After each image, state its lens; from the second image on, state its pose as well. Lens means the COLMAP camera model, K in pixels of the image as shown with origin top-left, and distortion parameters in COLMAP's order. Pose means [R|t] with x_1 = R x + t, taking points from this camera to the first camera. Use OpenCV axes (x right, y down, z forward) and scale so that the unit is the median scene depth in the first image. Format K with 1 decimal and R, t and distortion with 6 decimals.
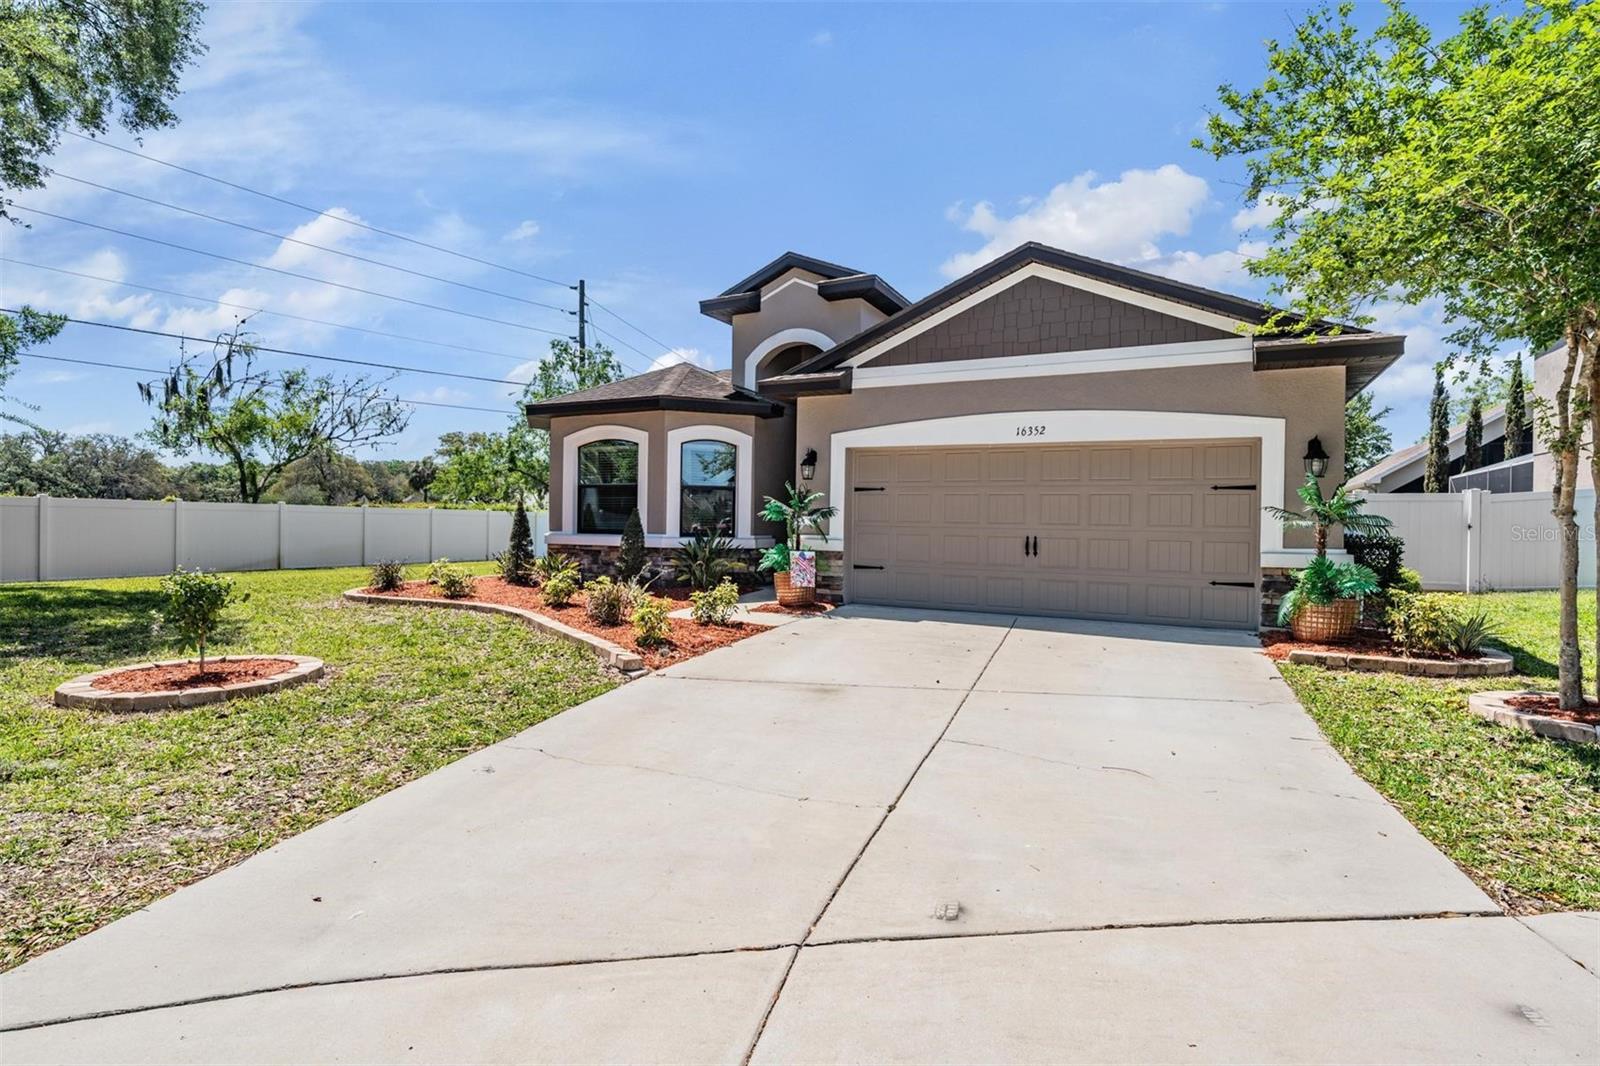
lens RADIAL K [[793.1, 0, 800.6], [0, 793.1, 506.7], [0, 0, 1]] dist [0.003270, 0.000507]
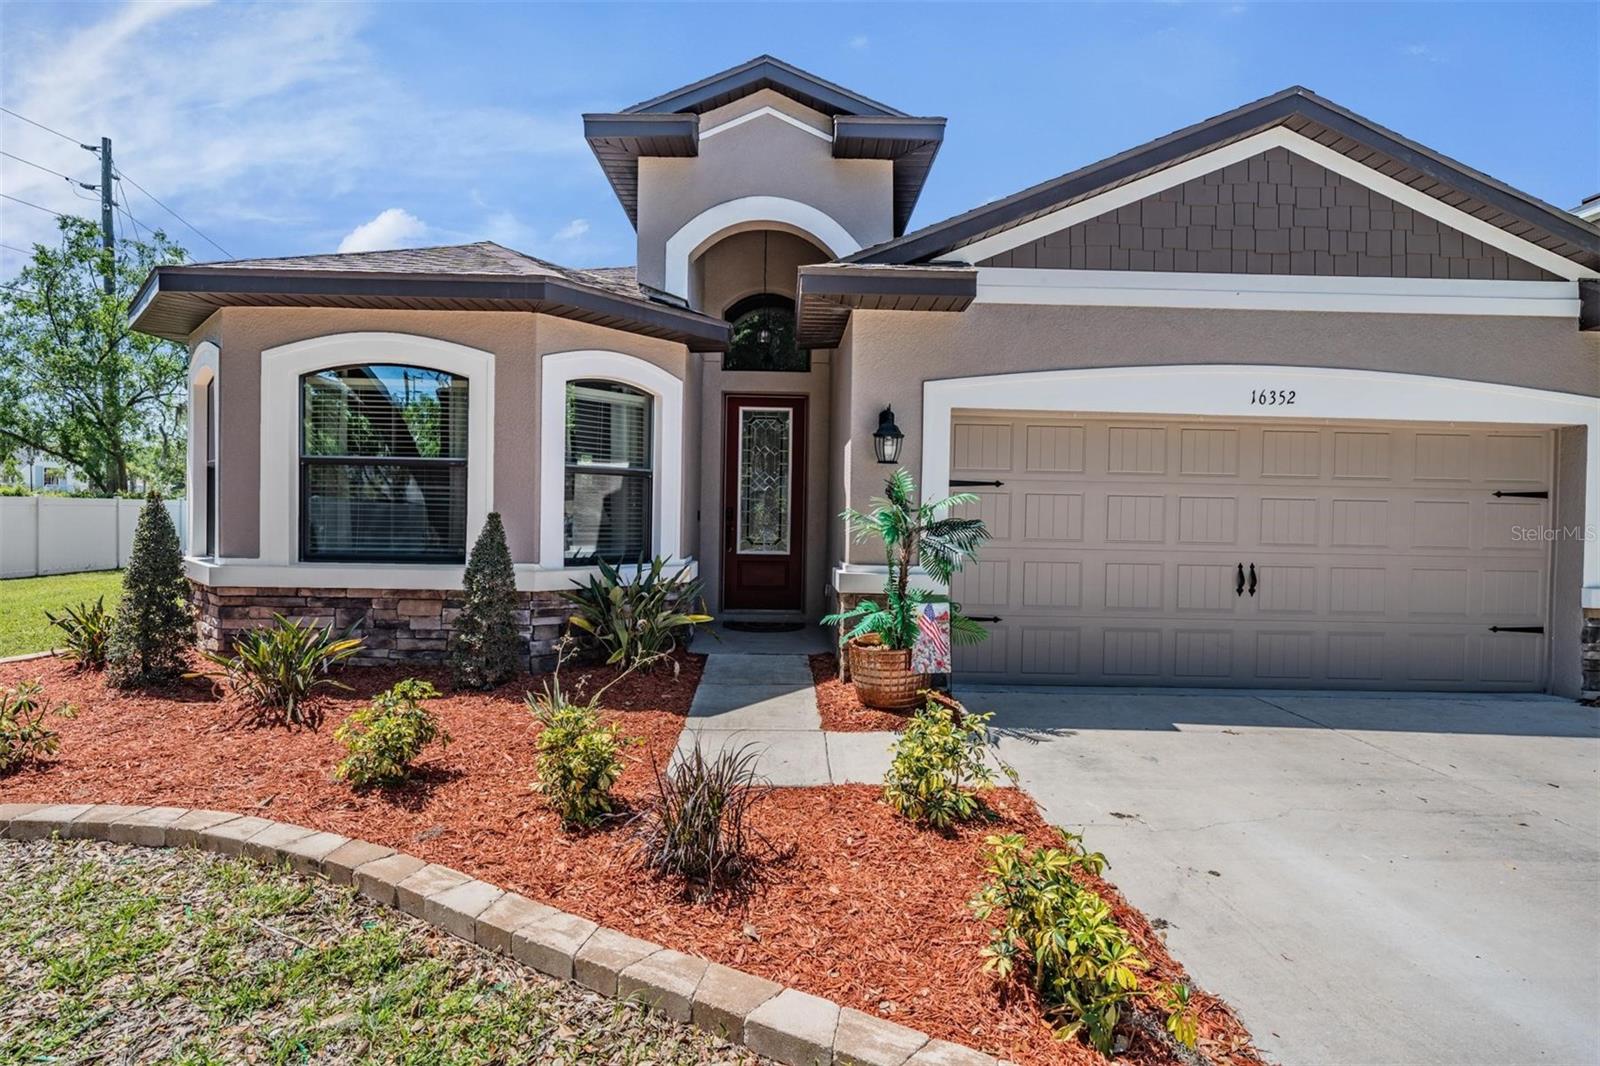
lens RADIAL K [[793.1, 0, 800.6], [0, 793.1, 506.7], [0, 0, 1]] dist [0.003270, 0.000507]
pose [[0.882437, 0.003416, 0.470419, -0.258789], [-0.014078, 0.999718, 0.019149, -0.012658], [-0.470221, -0.023520, 0.882235, 0.485649]]
